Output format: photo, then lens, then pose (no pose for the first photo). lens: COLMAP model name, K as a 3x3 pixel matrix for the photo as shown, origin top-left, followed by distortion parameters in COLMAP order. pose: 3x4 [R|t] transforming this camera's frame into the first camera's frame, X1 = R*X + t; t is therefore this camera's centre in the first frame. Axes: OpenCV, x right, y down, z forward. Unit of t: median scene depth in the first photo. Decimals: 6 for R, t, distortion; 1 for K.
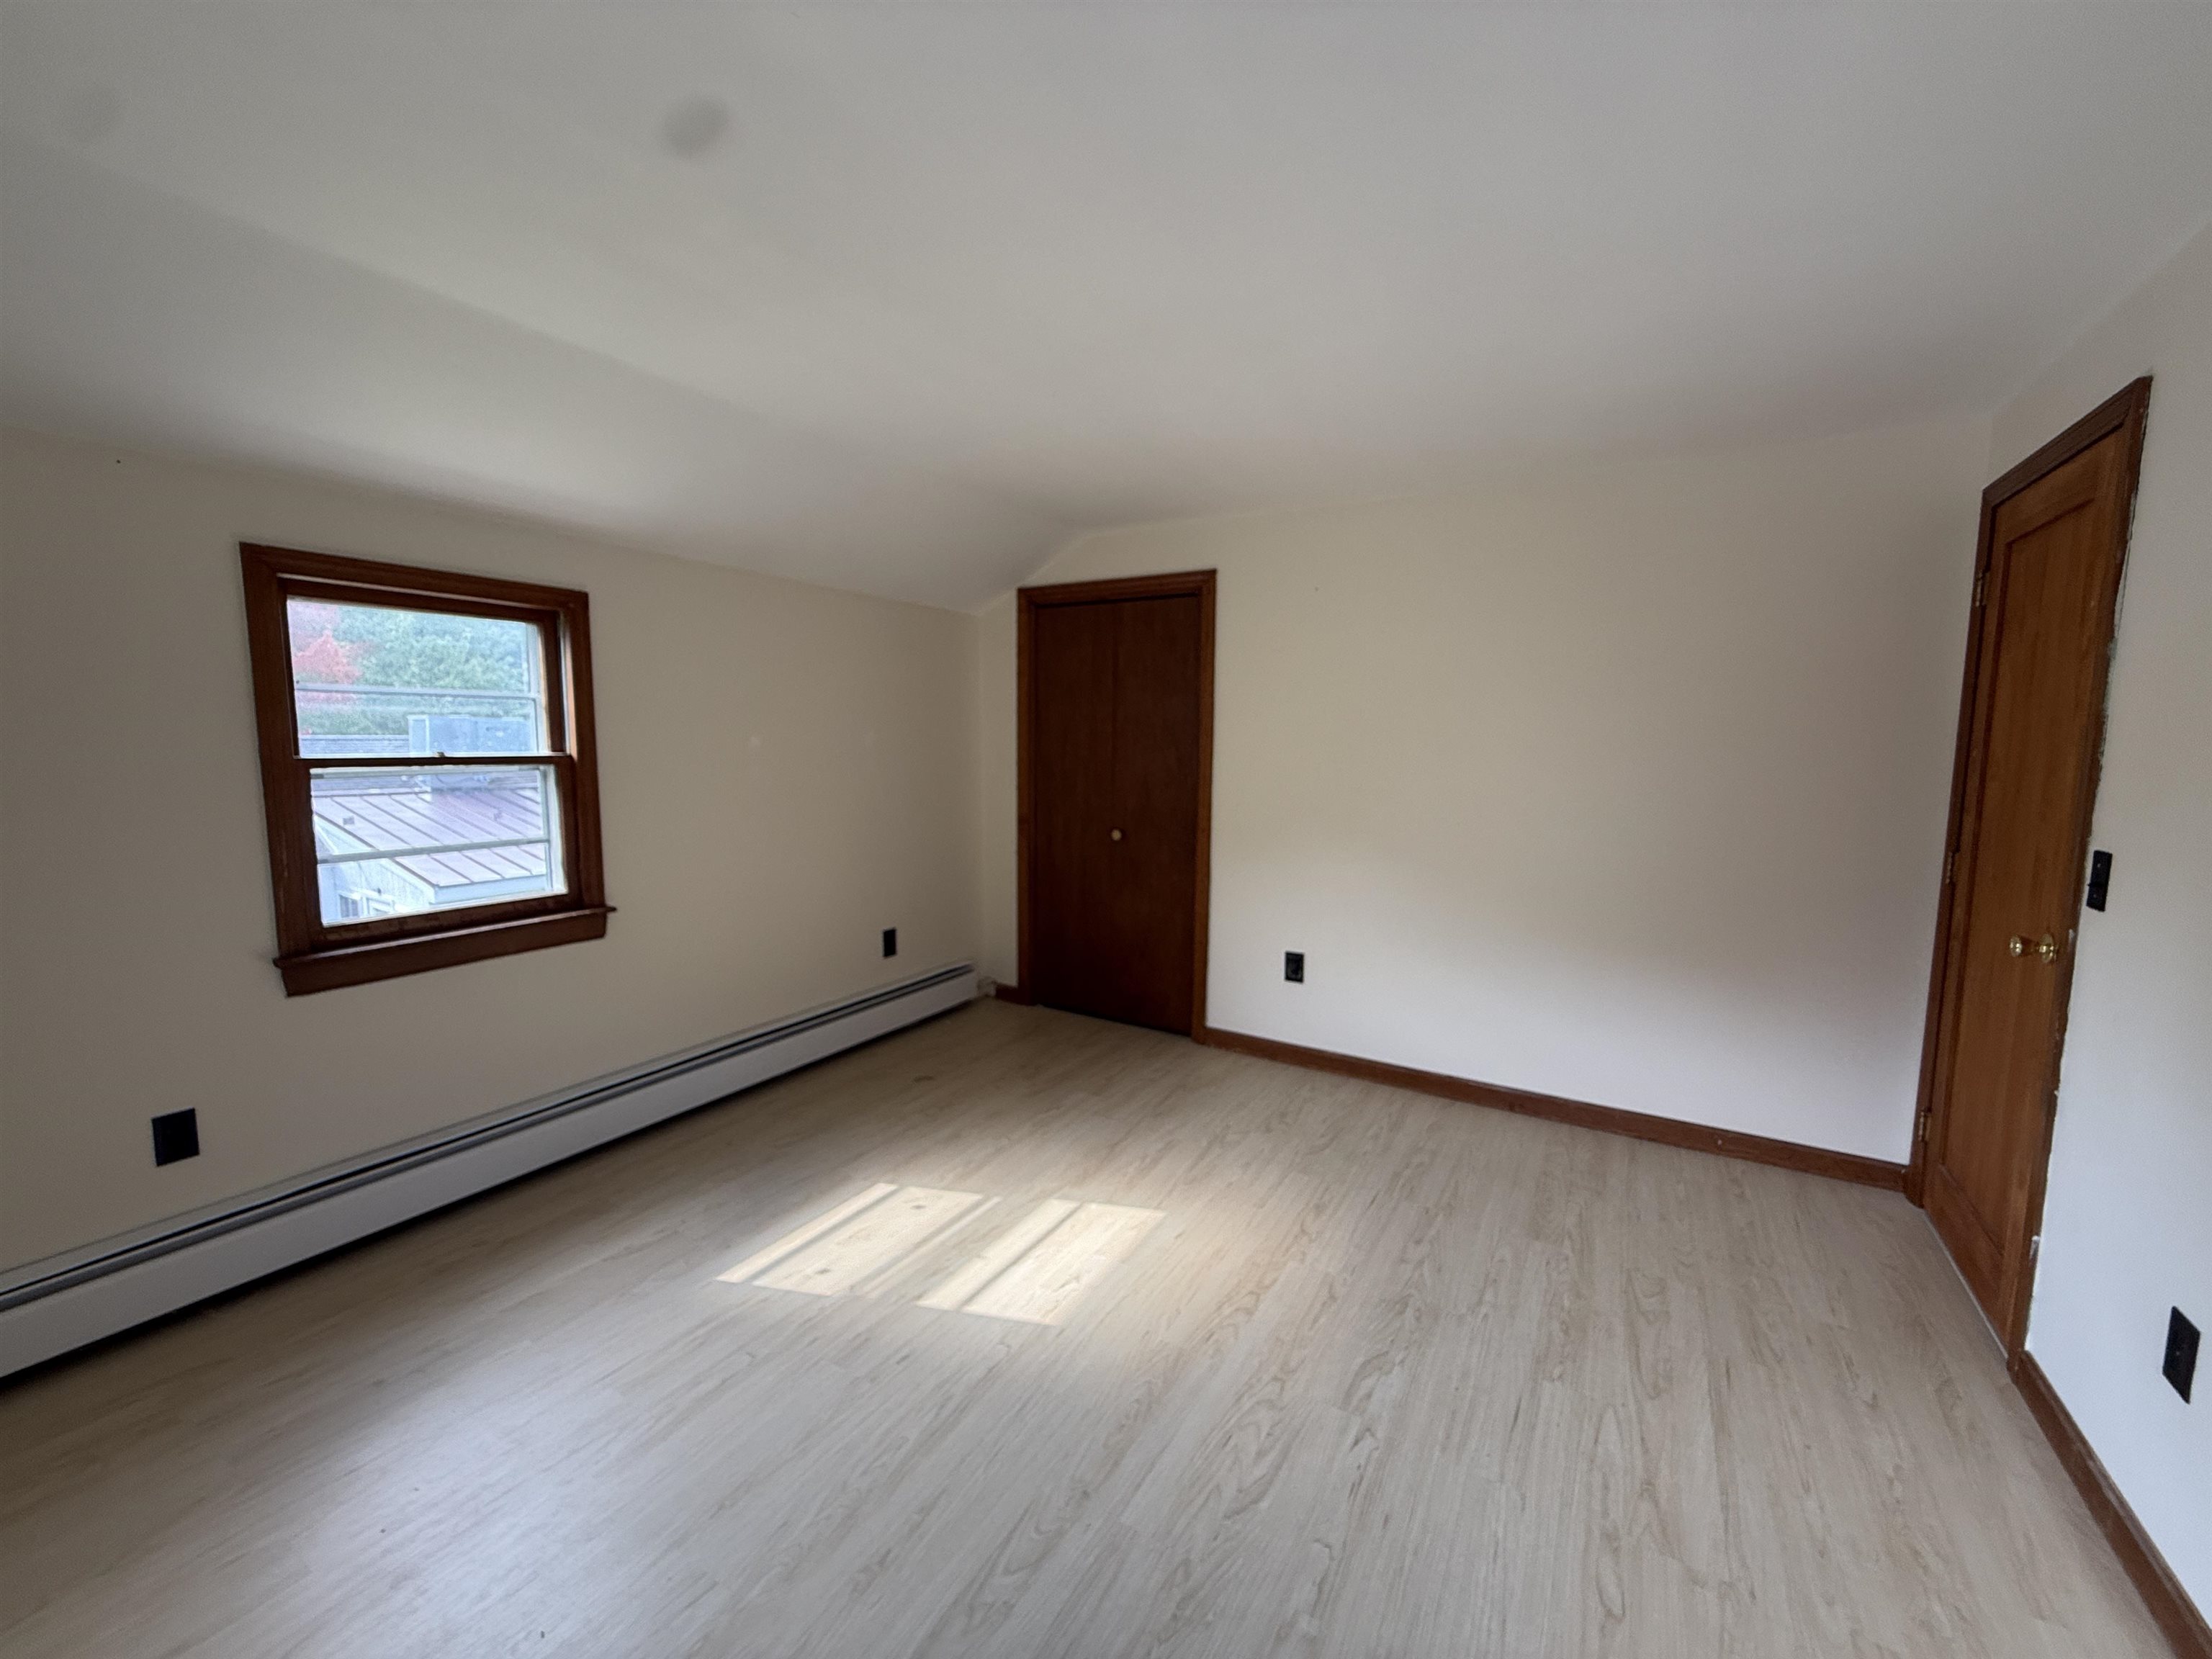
lens RADIAL K [[882.2, 0, 1100.2], [0, 882.2, 830.4], [0, 0, 1]] dist [-0.001336, -0.000245]
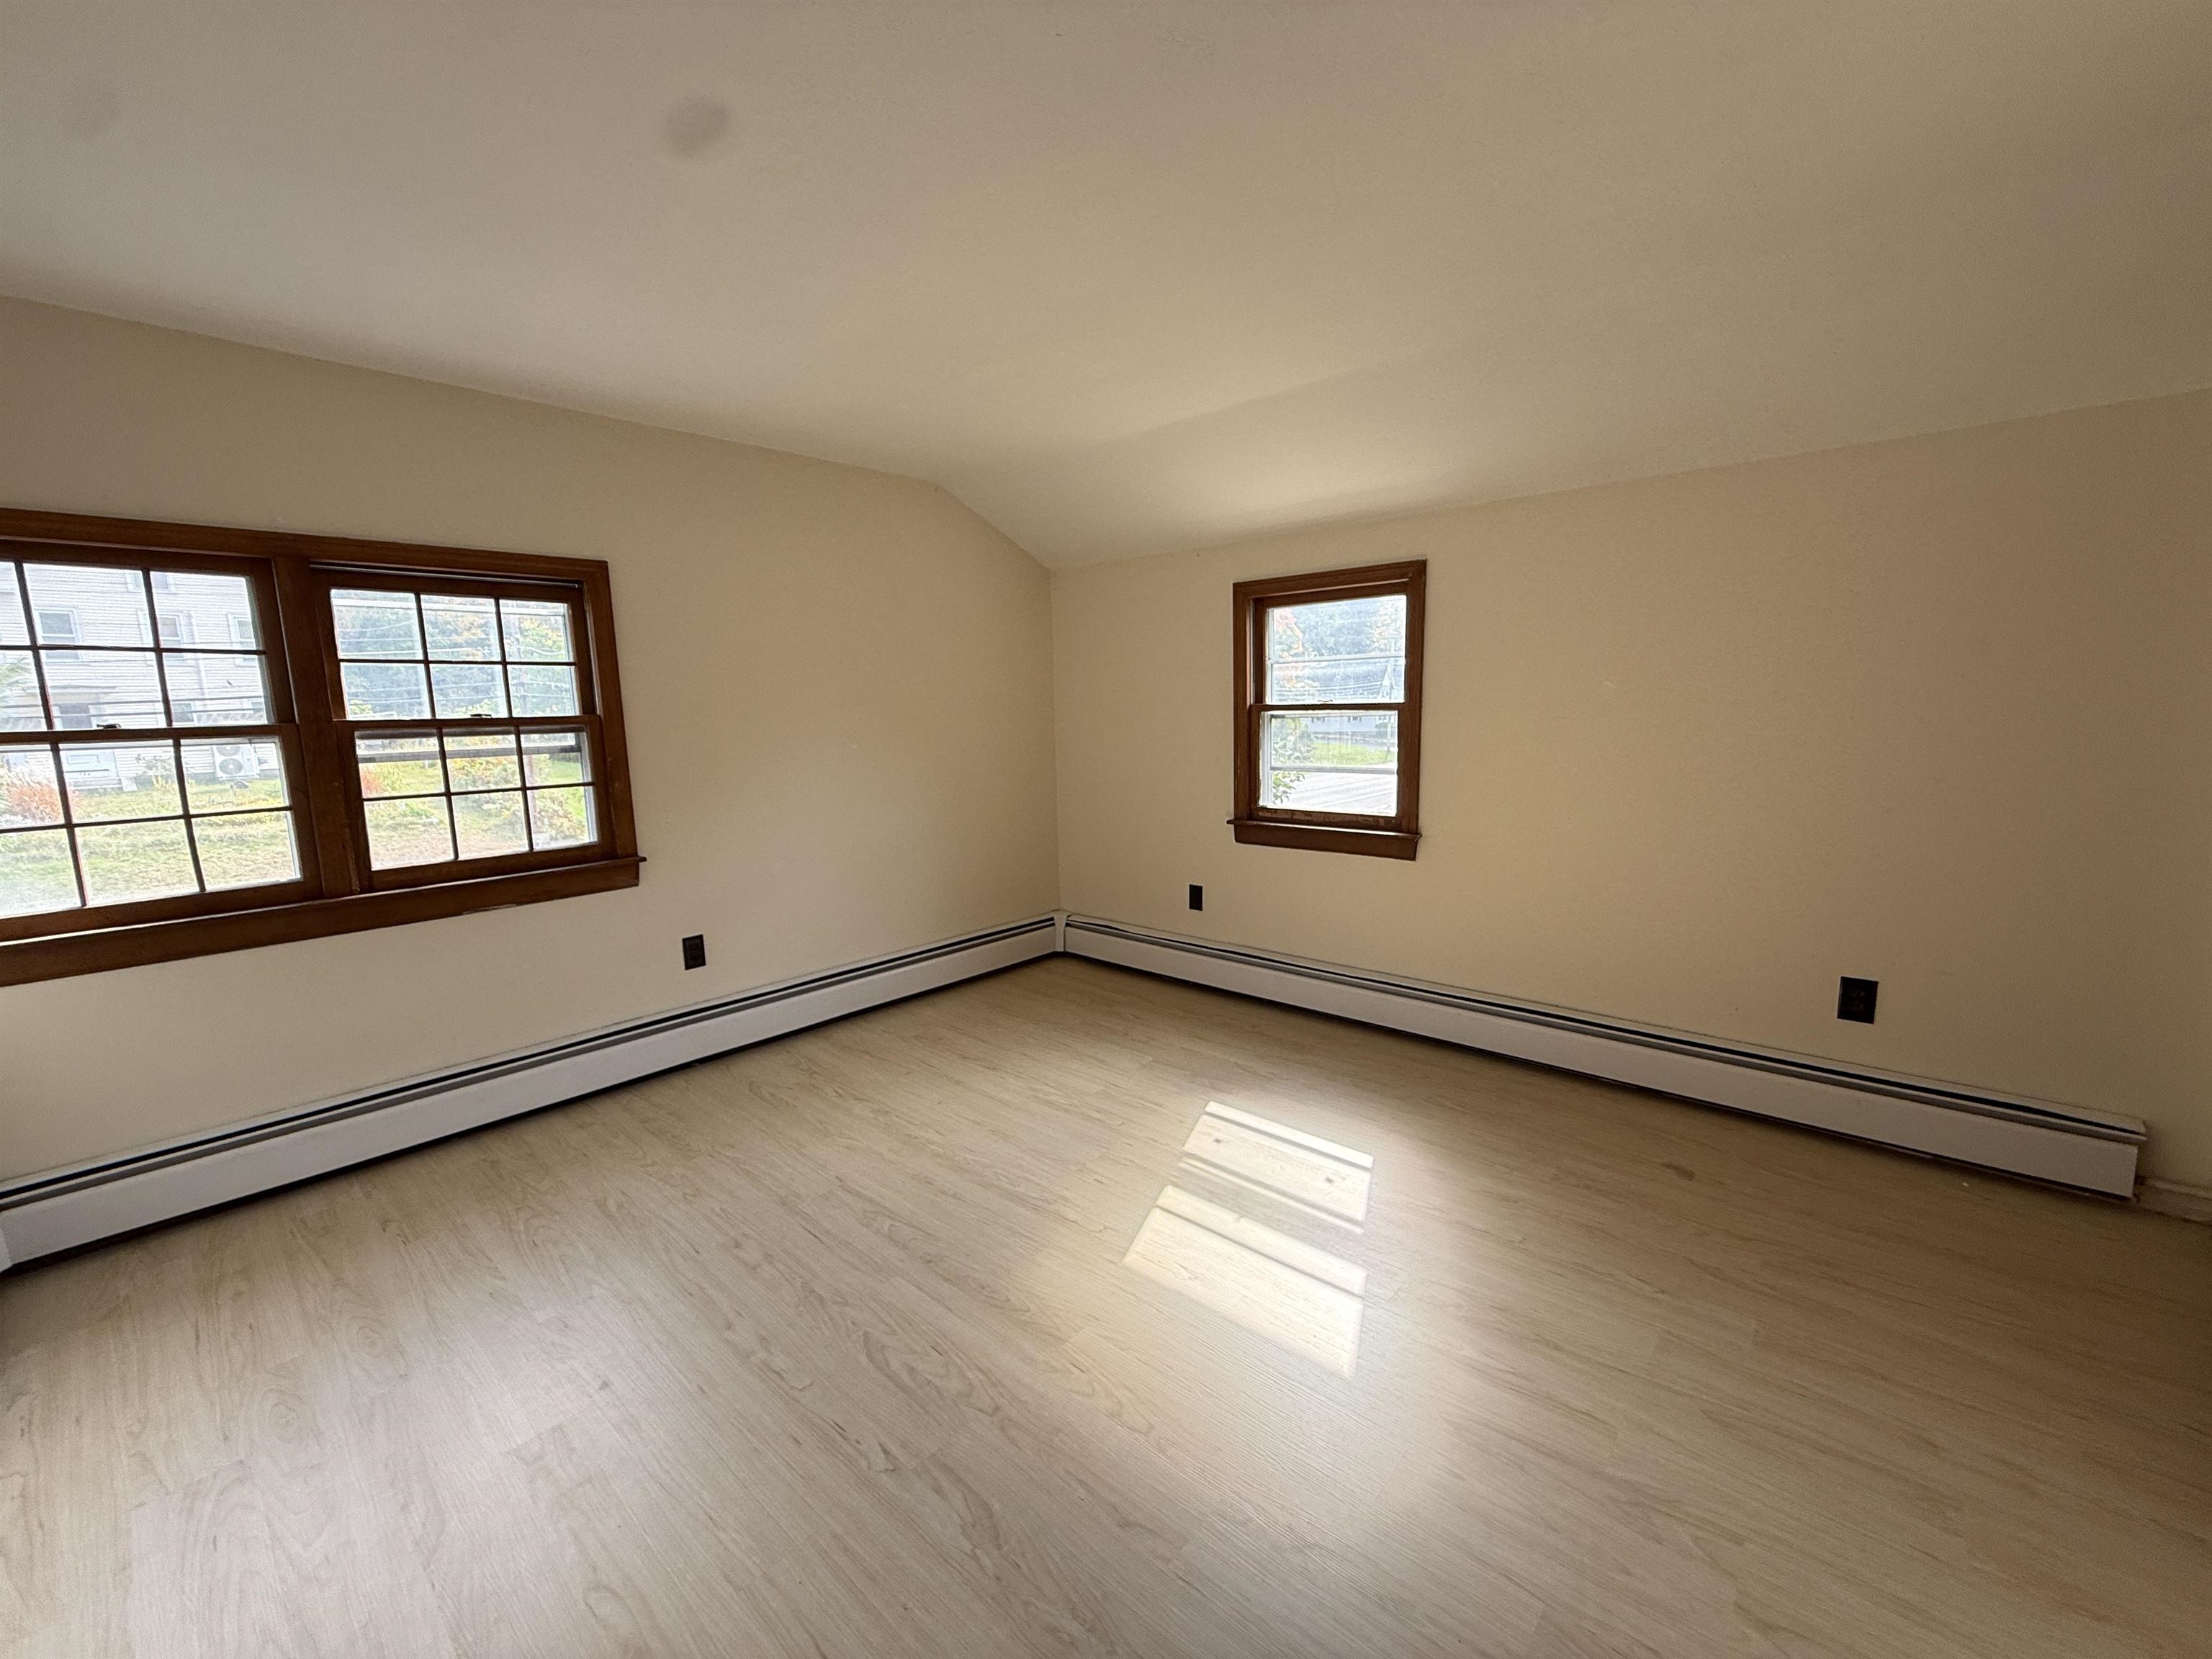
lens RADIAL K [[885.0, 0, 1103.4], [0, 885.0, 828.8], [0, 0, 1]] dist [0.001925, 0.000125]
pose [[-0.182125, 0.134451, -0.974040, 0.883559], [-0.081116, 0.985176, 0.151155, -0.085993], [0.979924, 0.106540, -0.168519, 1.089421]]
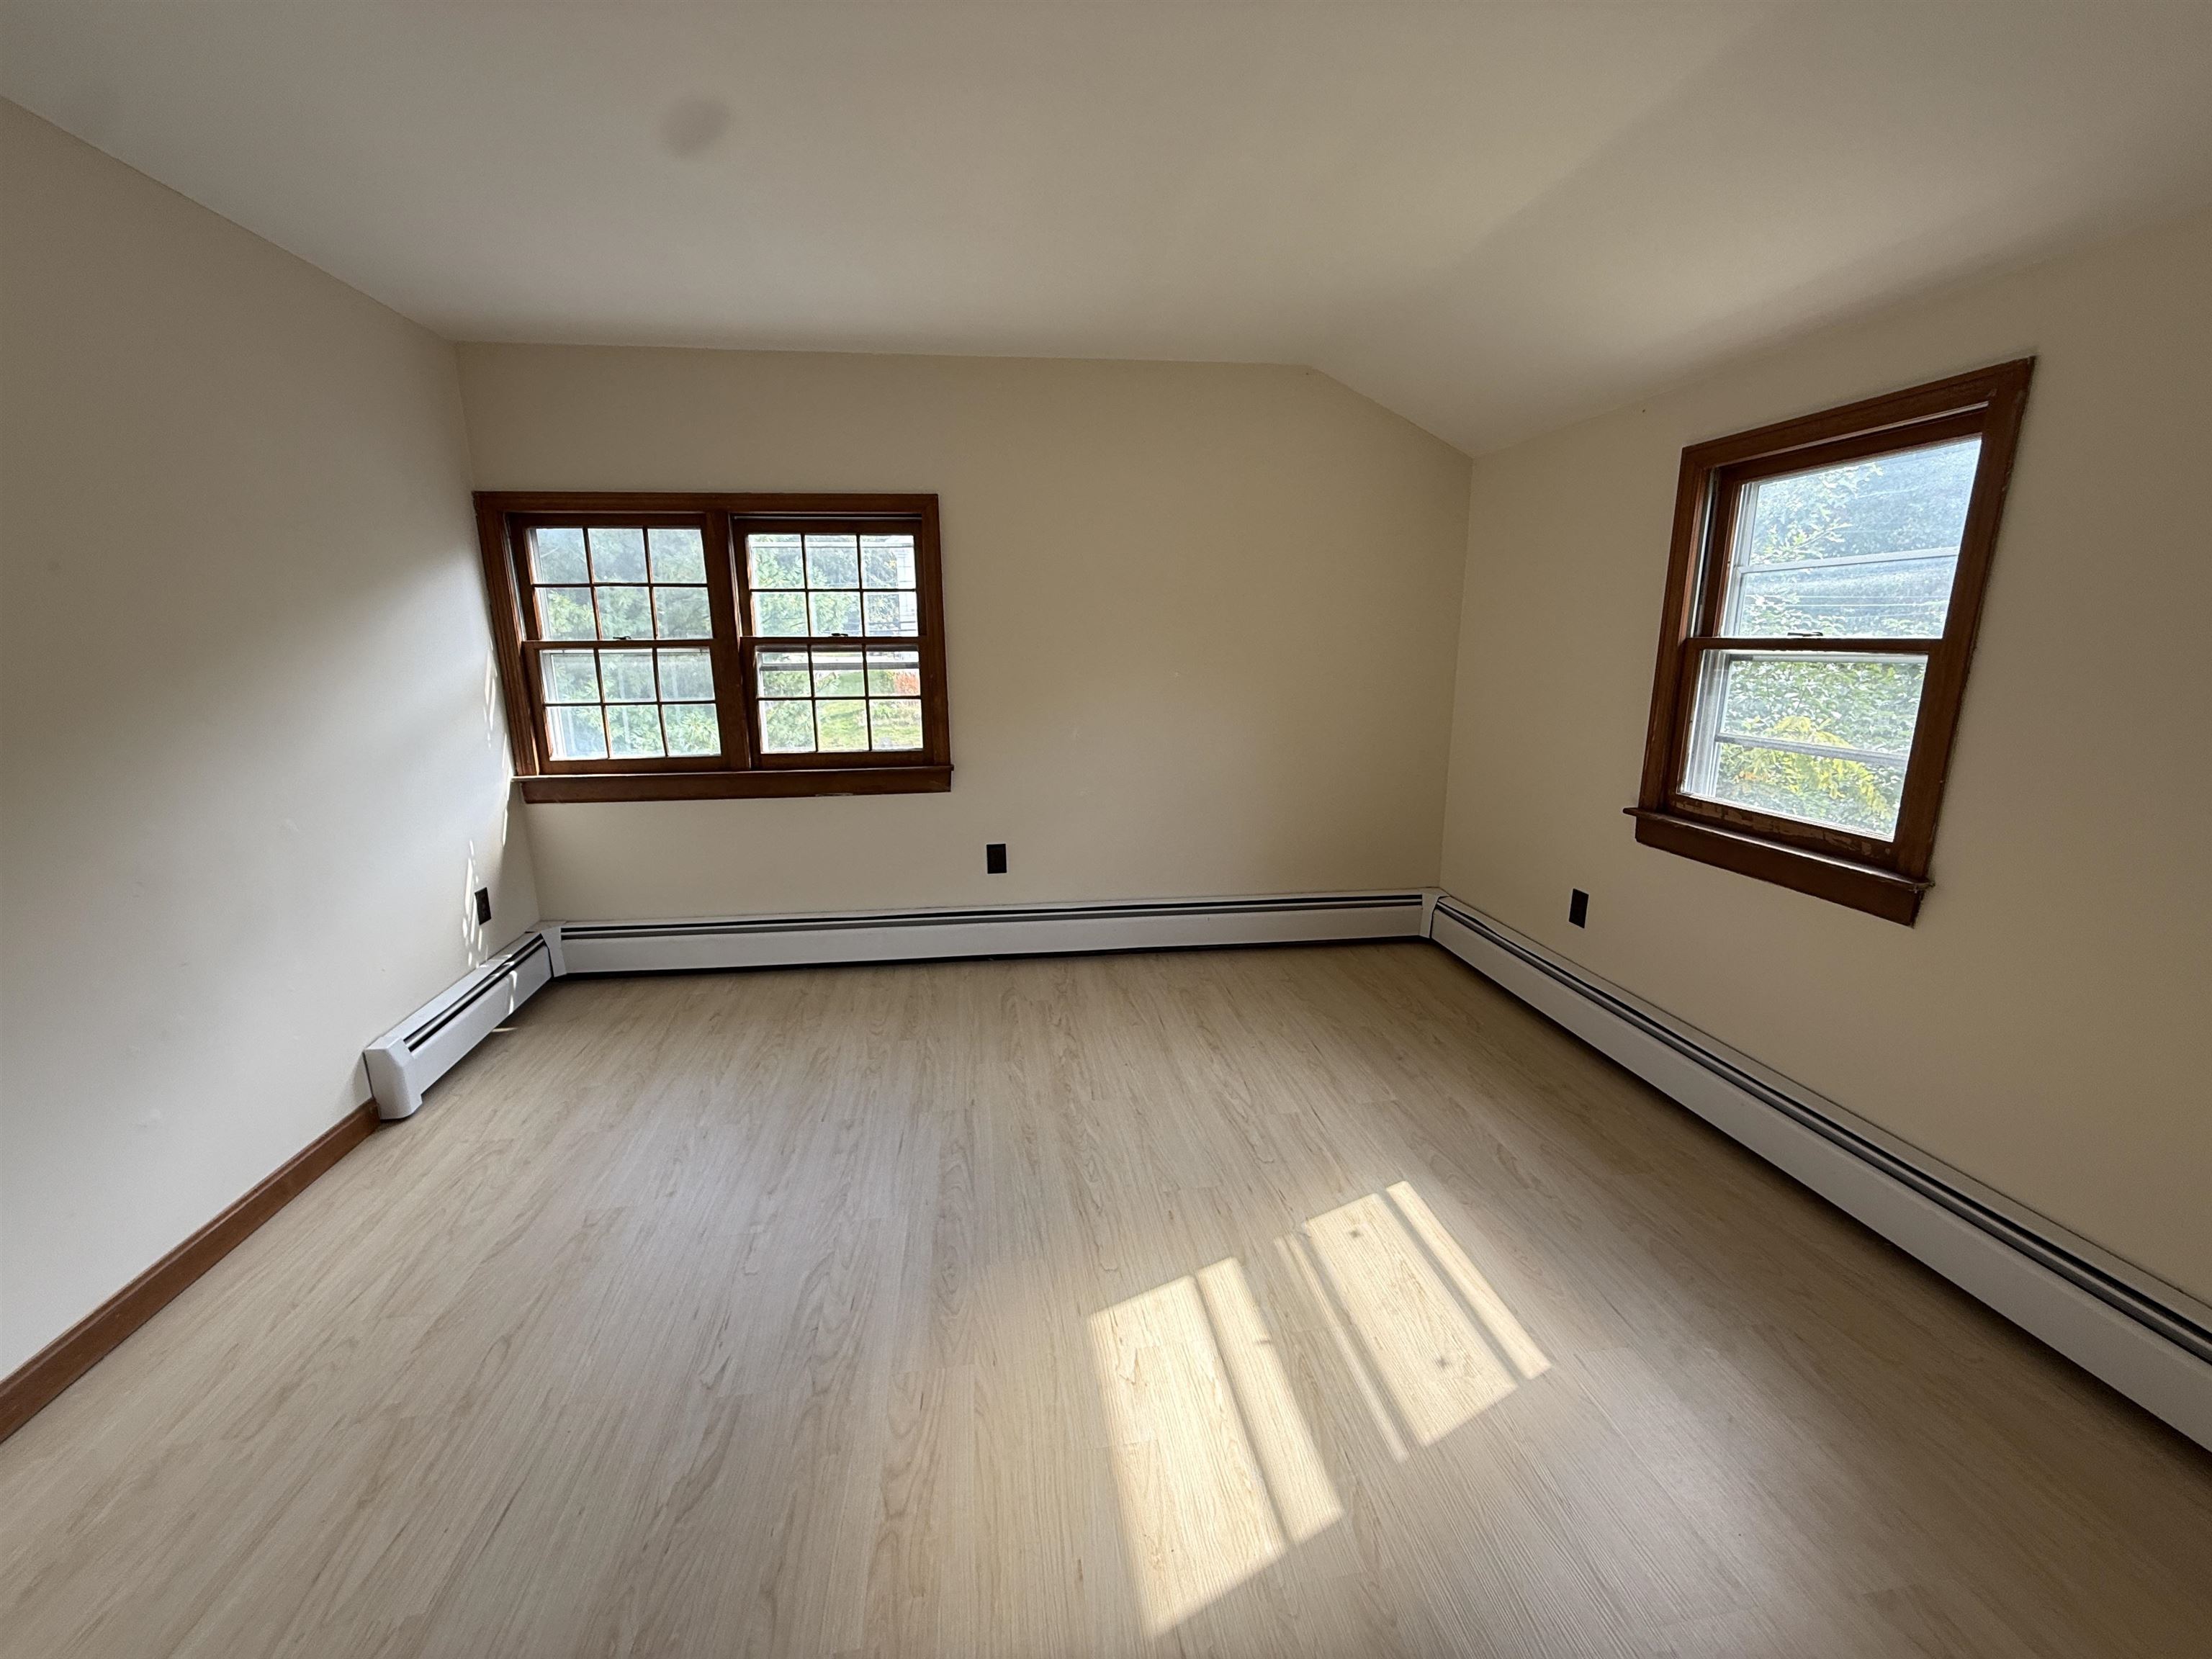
lens RADIAL K [[882.2, 0, 1100.2], [0, 882.2, 830.4], [0, 0, 1]] dist [-0.001336, -0.000245]
pose [[-0.777729, 0.133009, -0.614367, 0.400537], [-0.064709, 0.955225, 0.288719, -0.130359], [0.625261, 0.264300, -0.734299, 1.494369]]
